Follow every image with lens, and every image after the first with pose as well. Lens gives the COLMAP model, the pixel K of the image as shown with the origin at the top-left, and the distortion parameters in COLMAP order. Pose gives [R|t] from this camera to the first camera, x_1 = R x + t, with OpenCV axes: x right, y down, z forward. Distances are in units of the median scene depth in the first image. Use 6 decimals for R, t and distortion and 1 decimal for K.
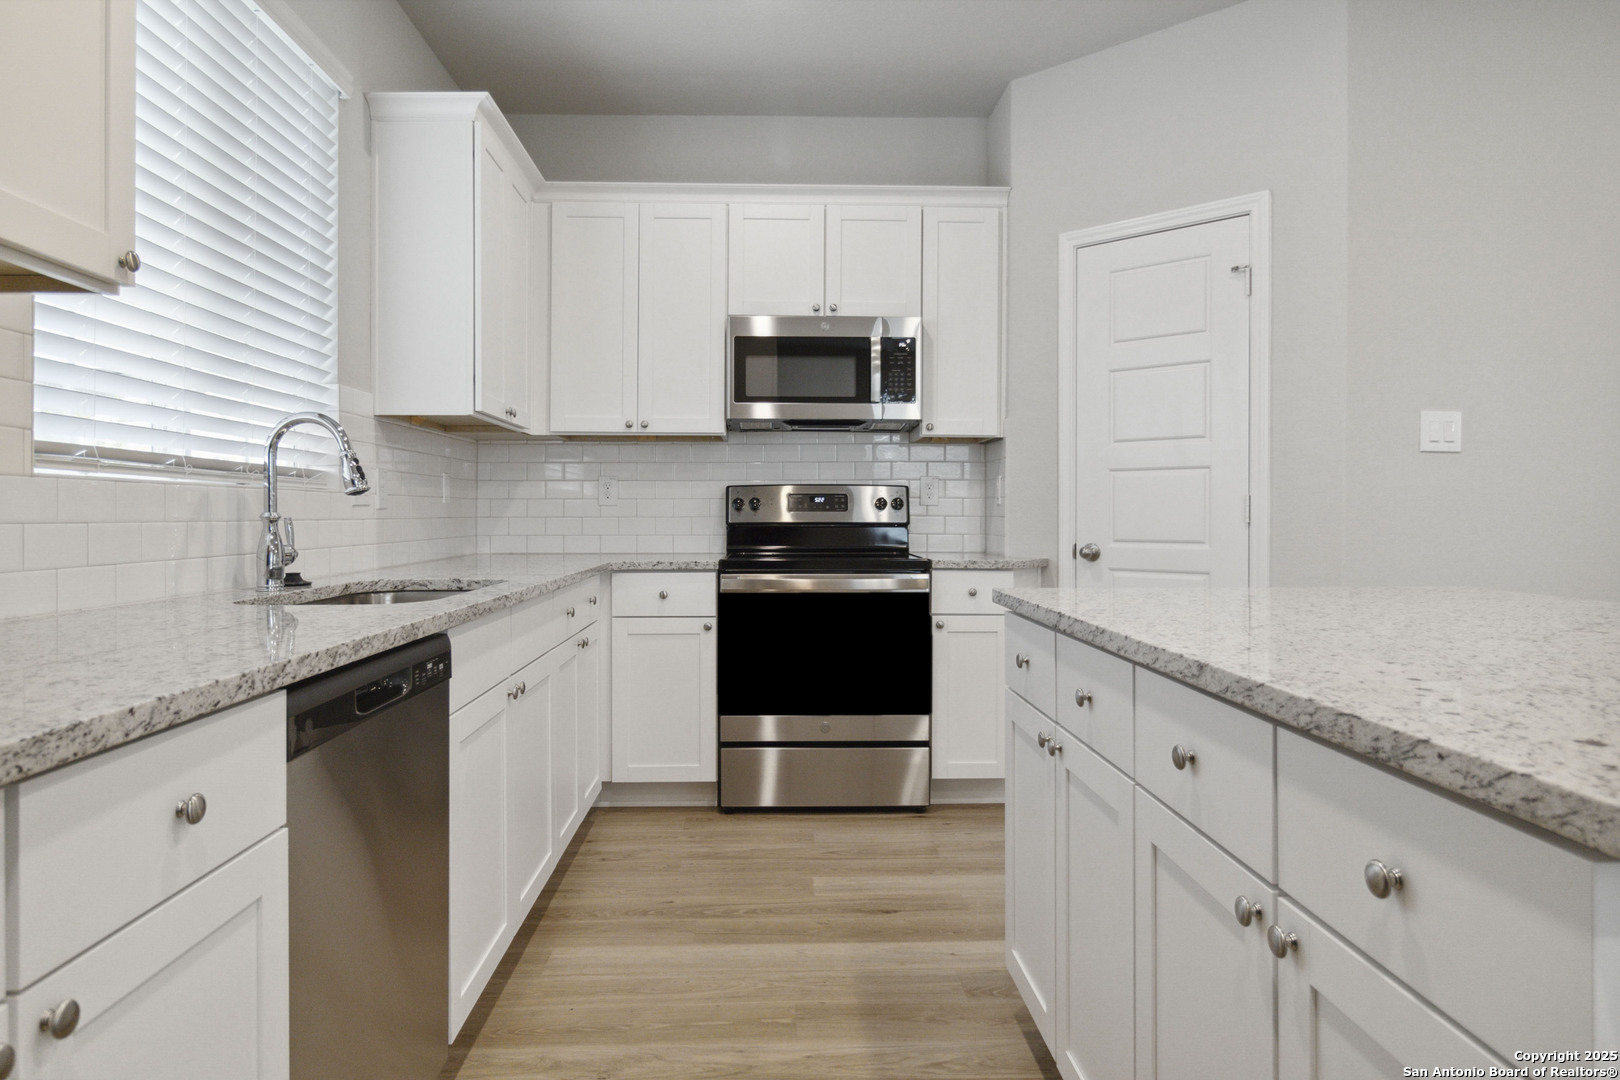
lens RADIAL K [[995.1, 0, 787.3], [0, 995.1, 515.7], [0, 0, 1]] dist [0.002759, -0.000178]
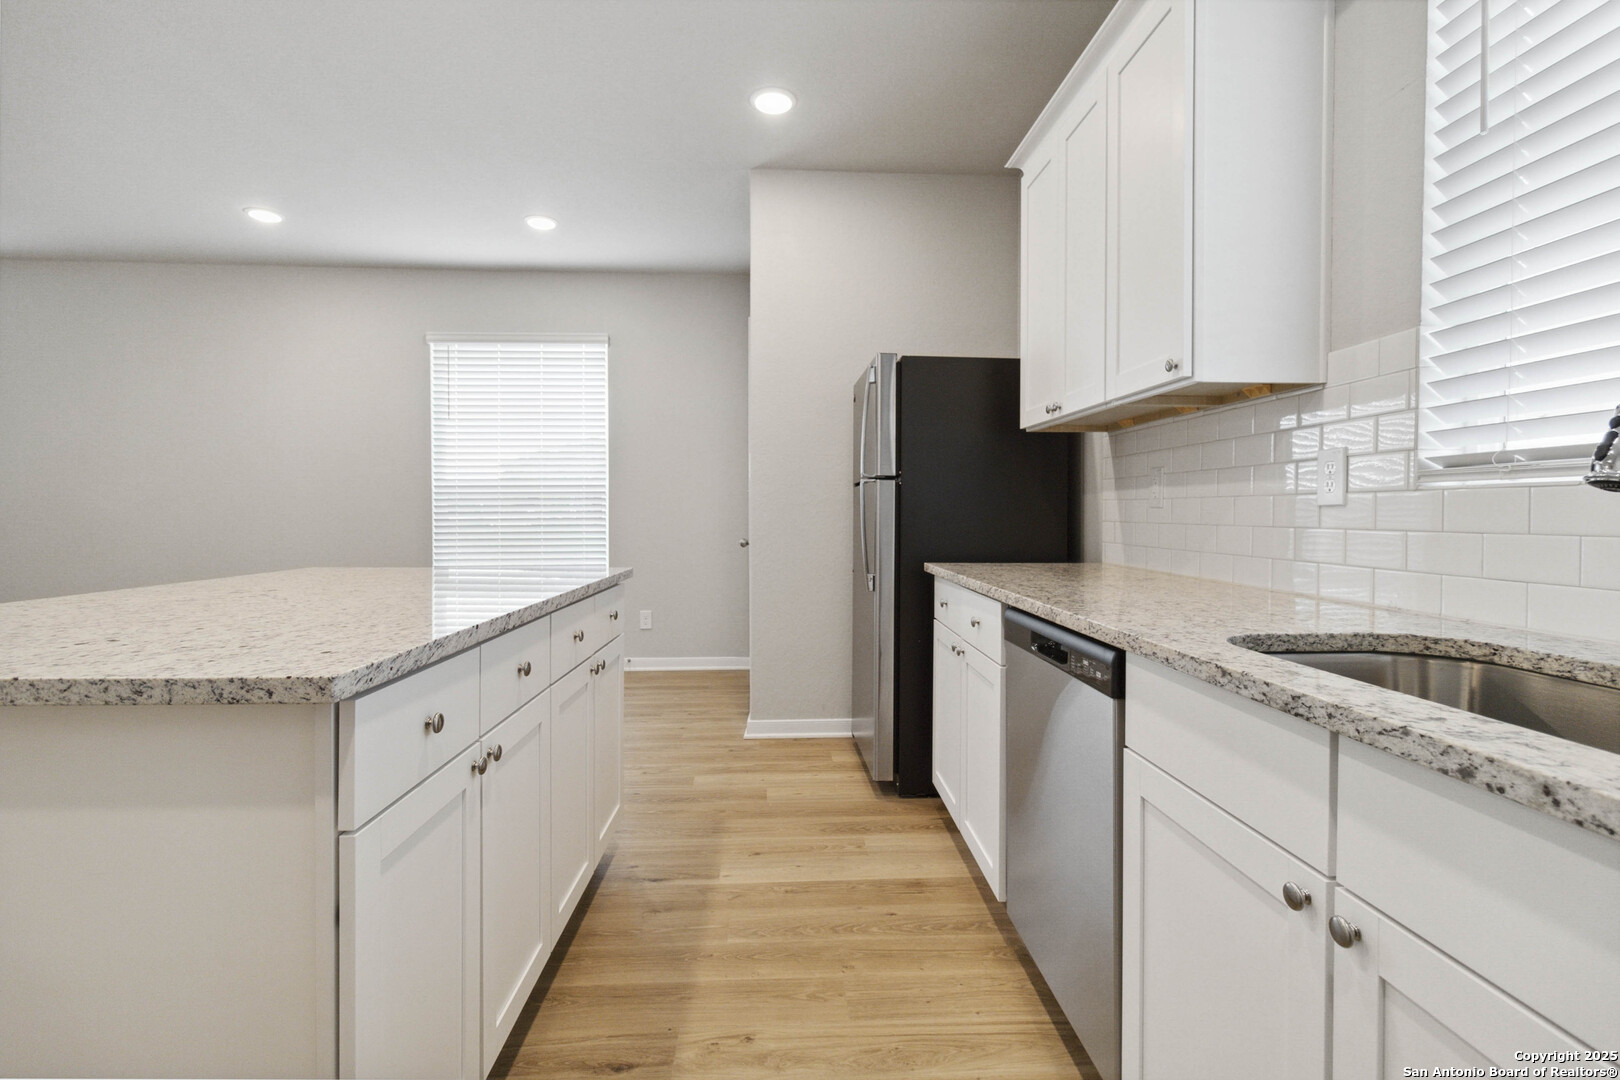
lens RADIAL K [[746.6, 0, 815.9], [0, 746.6, 521.6], [0, 0, 1]] dist [0.001856, 0.000202]
pose [[-0.999420, 0.000756, -0.034053, -0.019322], [0.000368, 0.999935, 0.011379, -0.007035], [0.034059, 0.011360, -0.999355, 0.968768]]
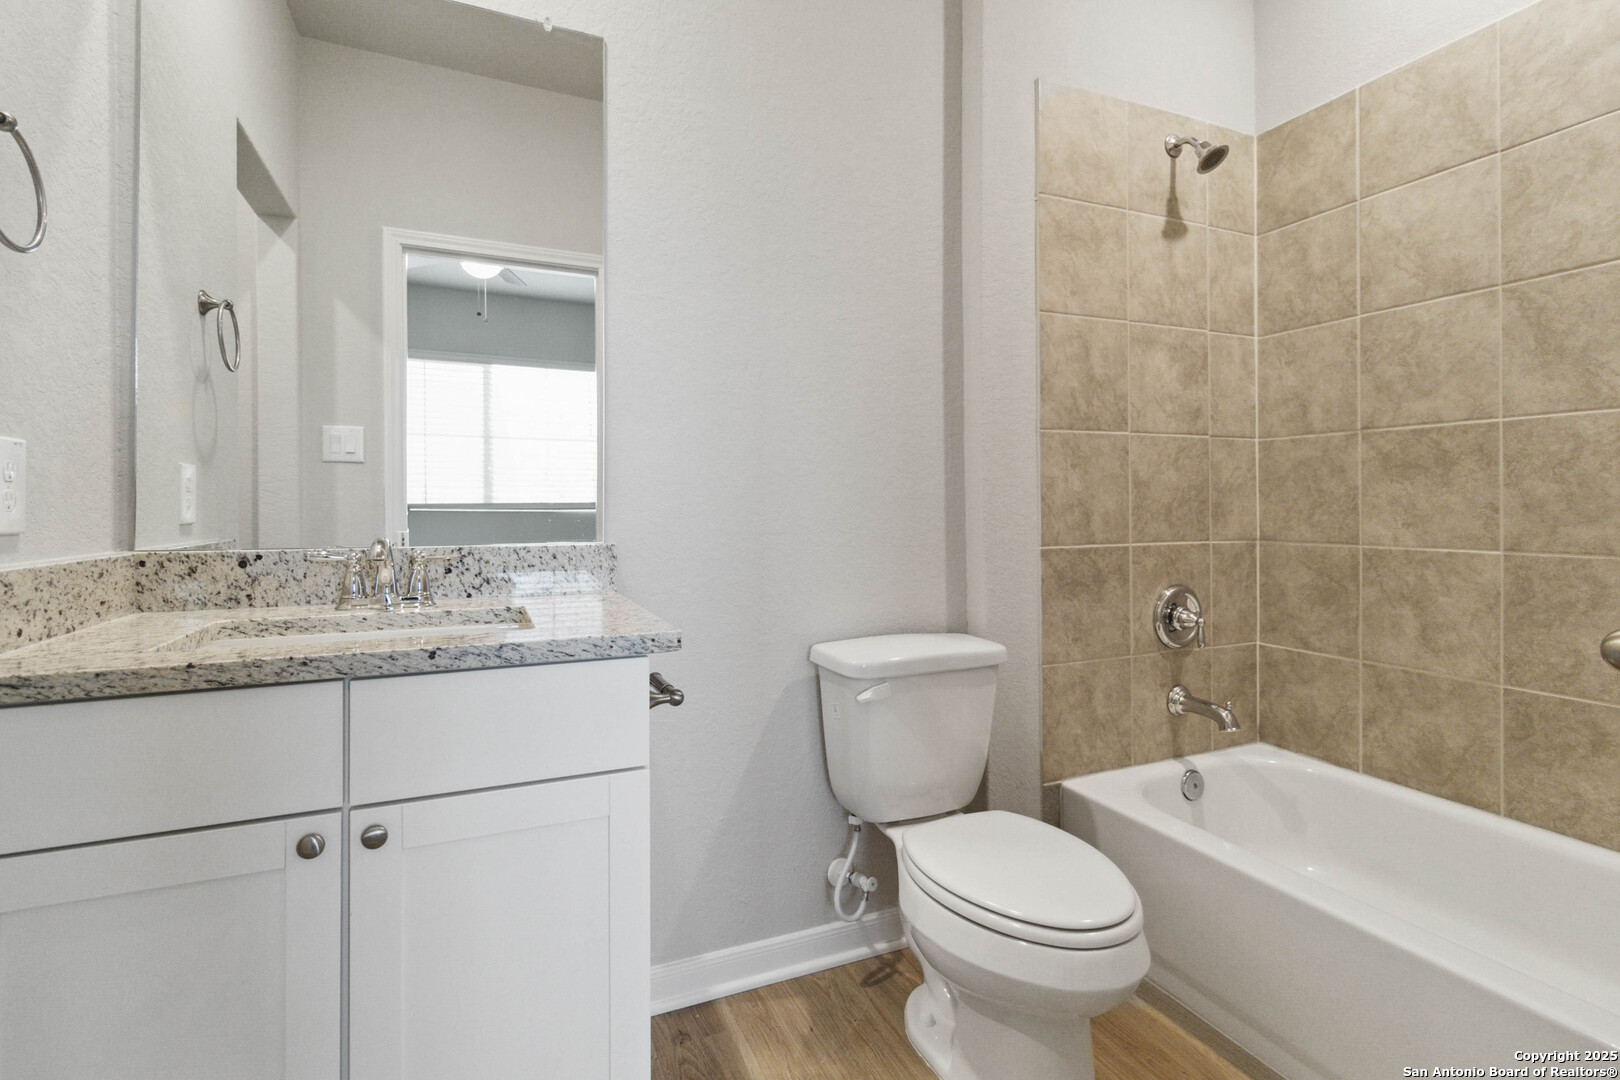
lens RADIAL K [[767.0, 0, 817.8], [0, 767.0, 510.0], [0, 0, 1]] dist [0.002965, 0.000447]
pose [[0.383347, 0.001432, -0.923603, 0.168667], [0.003527, 0.999989, 0.003014, -0.003187], [0.923598, -0.004413, 0.383338, 0.298502]]
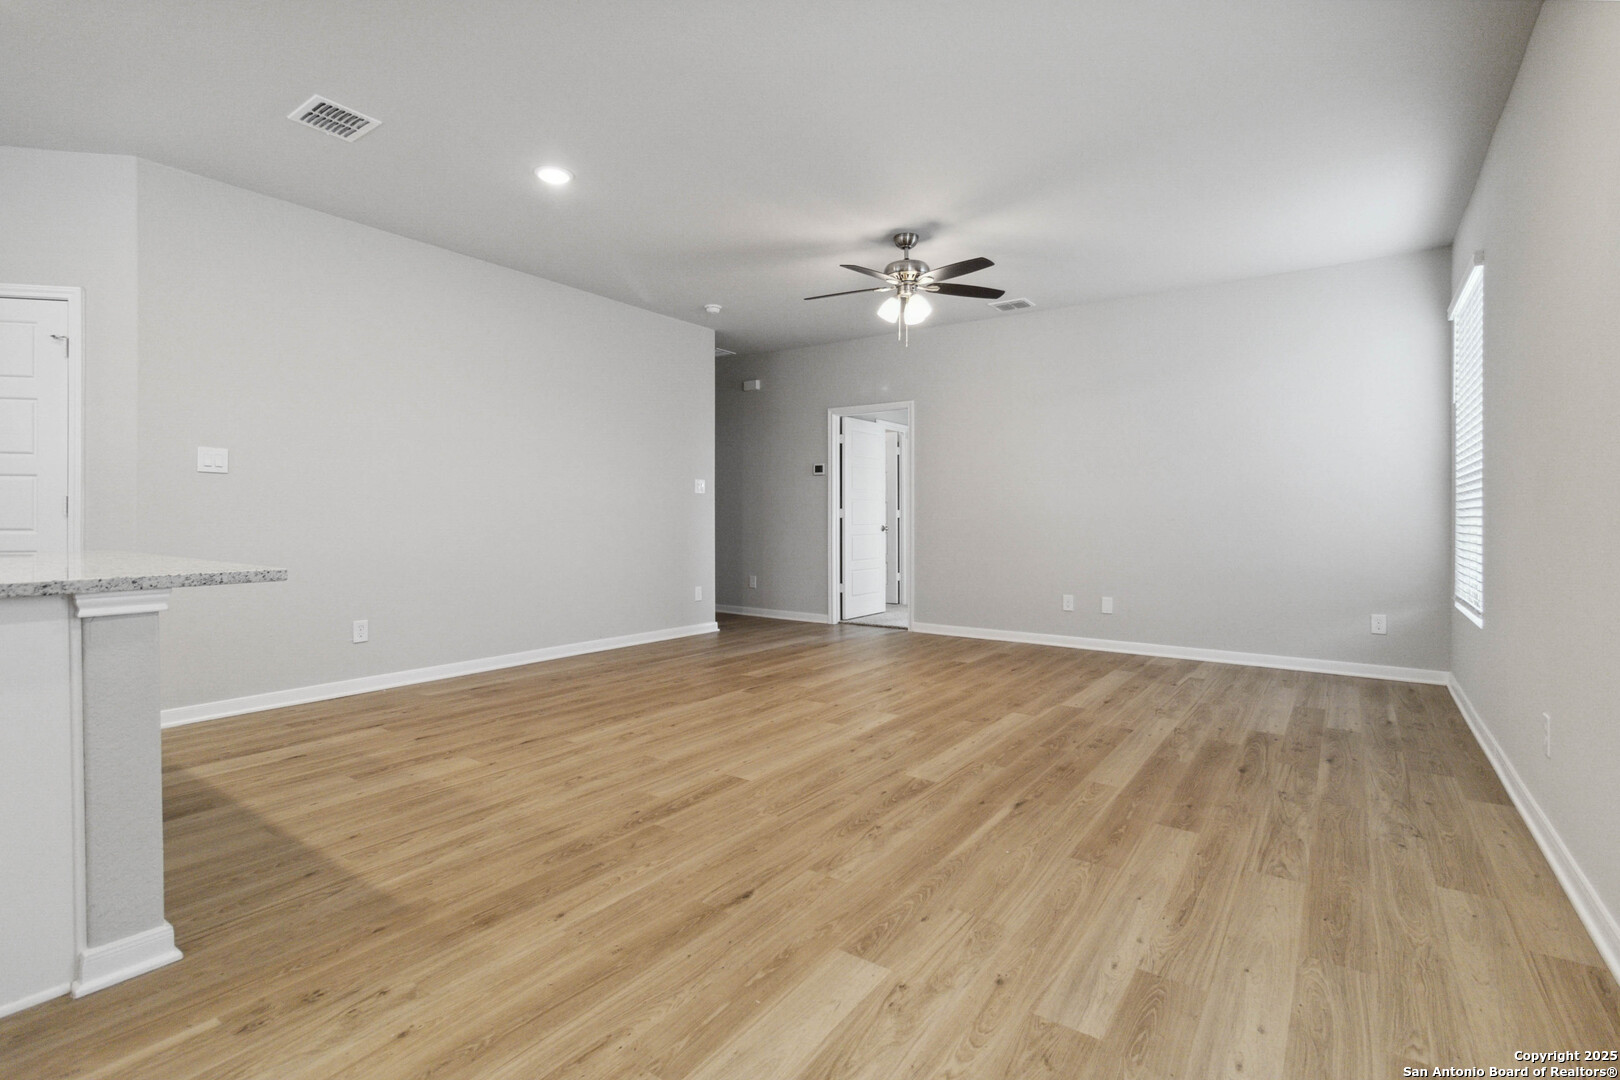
lens RADIAL K [[767.0, 0, 817.8], [0, 767.0, 510.0], [0, 0, 1]] dist [0.002965, 0.000447]
pose [[0.593870, 0.006777, 0.804533, 0.225526], [-0.001677, 0.999973, -0.007185, 0.006065], [-0.804559, 0.002918, 0.593865, -0.562207]]
